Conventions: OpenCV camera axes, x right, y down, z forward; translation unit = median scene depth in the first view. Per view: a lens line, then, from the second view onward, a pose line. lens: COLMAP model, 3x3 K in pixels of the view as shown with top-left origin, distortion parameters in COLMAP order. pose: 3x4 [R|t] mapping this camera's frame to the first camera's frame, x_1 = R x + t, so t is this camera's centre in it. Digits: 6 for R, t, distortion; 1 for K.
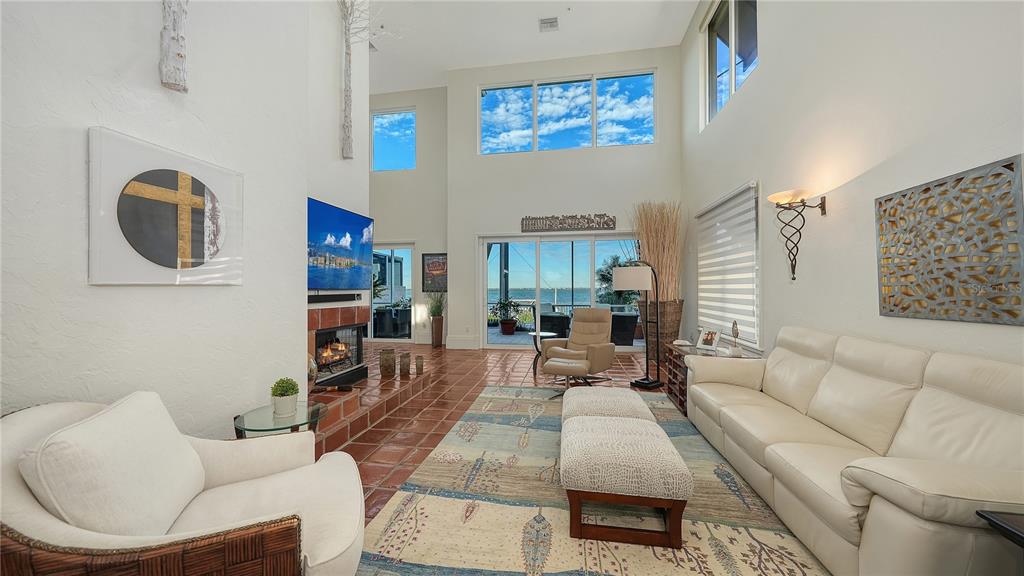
lens RADIAL K [[357.8, 0, 515.2], [0, 357.8, 286.2], [0, 0, 1]] dist [0.000778, -0.001189]
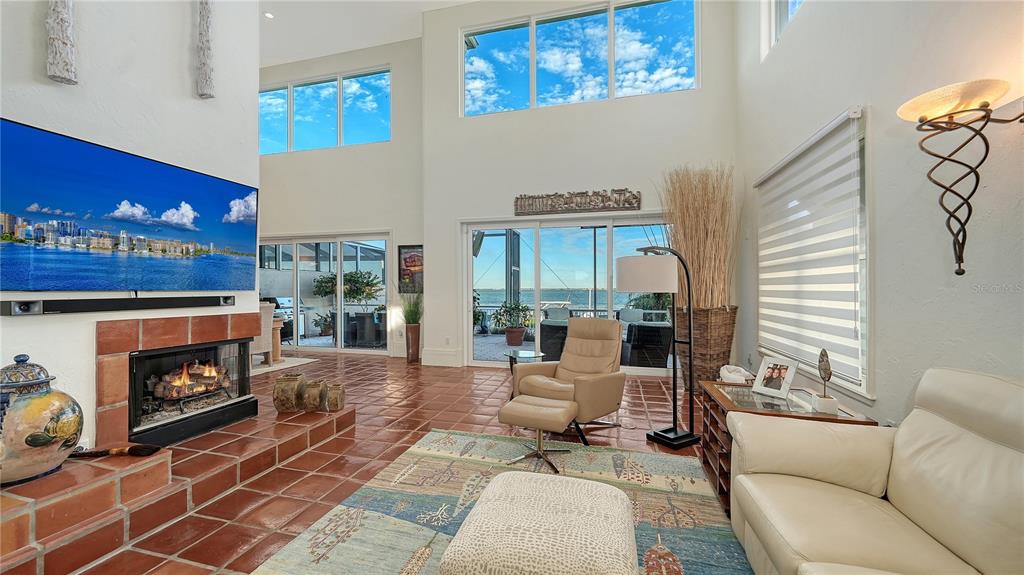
lens RADIAL K [[384.2, 0, 513.2], [0, 384.2, 283.6], [0, 0, 1]] dist [-0.000912, -0.000545]
pose [[0.994181, 0.003268, -0.107672, 0.179338], [-0.004051, 0.999967, -0.007050, 0.000298], [0.107645, 0.007446, 0.994161, 0.321482]]
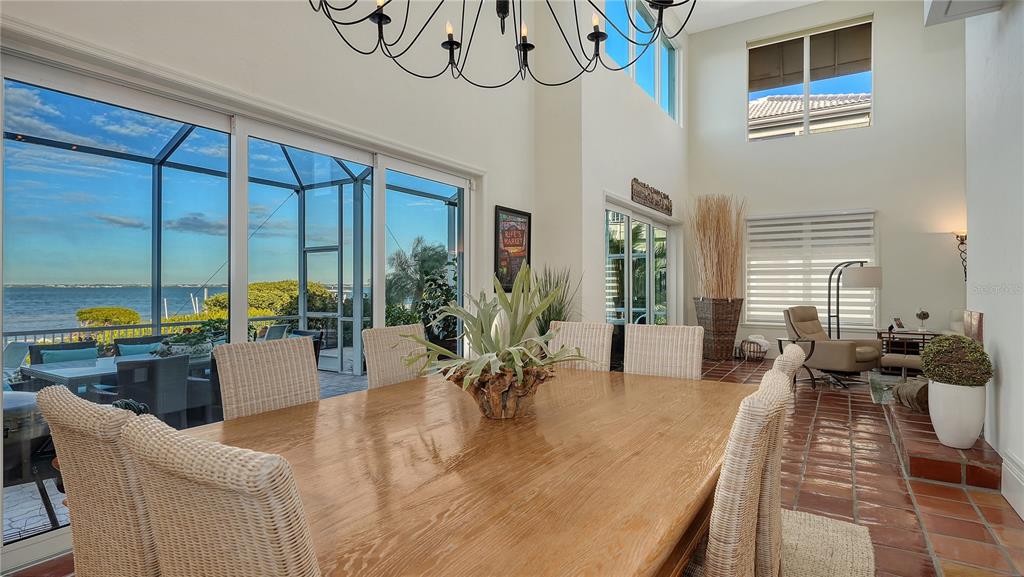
lens RADIAL K [[529.5, 0, 510.6], [0, 529.5, 288.9], [0, 0, 1]] dist [0.004756, 0.000270]
pose [[0.409223, -0.002822, 0.912430, -1.659317], [-0.006662, 0.999959, 0.006080, 0.013863], [-0.912410, -0.008567, 0.409187, 1.402858]]
